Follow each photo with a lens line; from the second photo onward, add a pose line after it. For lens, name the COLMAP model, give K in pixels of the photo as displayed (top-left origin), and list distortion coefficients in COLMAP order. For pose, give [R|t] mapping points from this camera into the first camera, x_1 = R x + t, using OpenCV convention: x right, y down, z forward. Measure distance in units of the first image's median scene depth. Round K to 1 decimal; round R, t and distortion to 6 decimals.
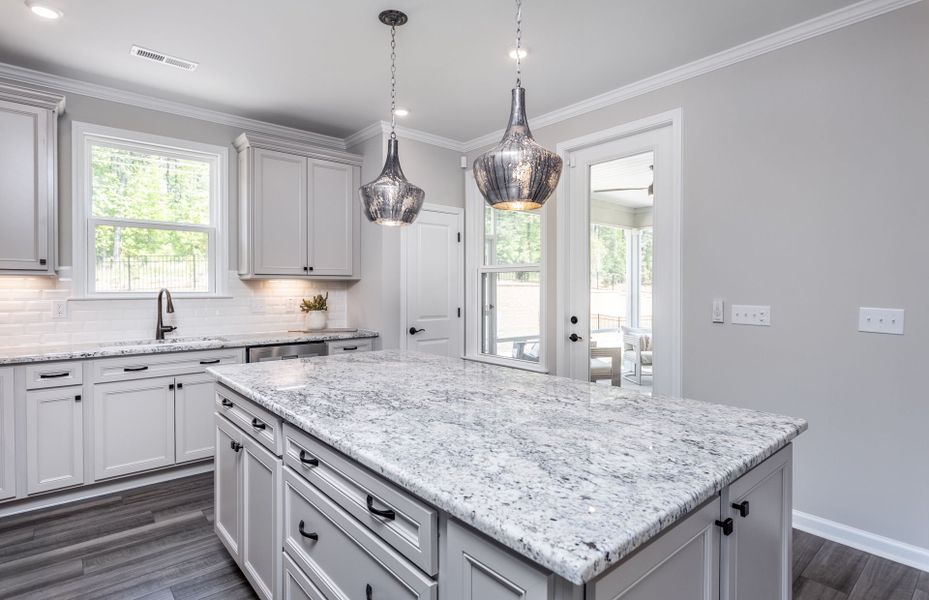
lens RADIAL K [[475.2, 0, 466.5], [0, 475.2, 289.7], [0, 0, 1]] dist [-0.003459, 0.000946]
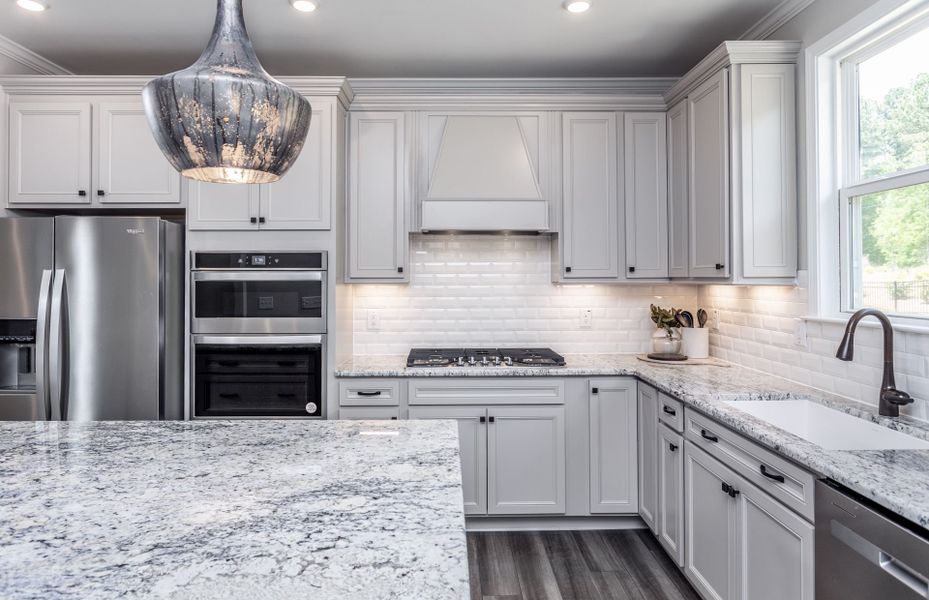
lens RADIAL K [[546.7, 0, 463.2], [0, 546.7, 272.9], [0, 0, 1]] dist [-0.005869, -0.000693]
pose [[-0.649485, -0.011423, -0.760289, 0.055108], [0.001311, 0.999869, -0.016142, -0.028817], [0.760373, -0.011481, -0.649385, 0.979217]]
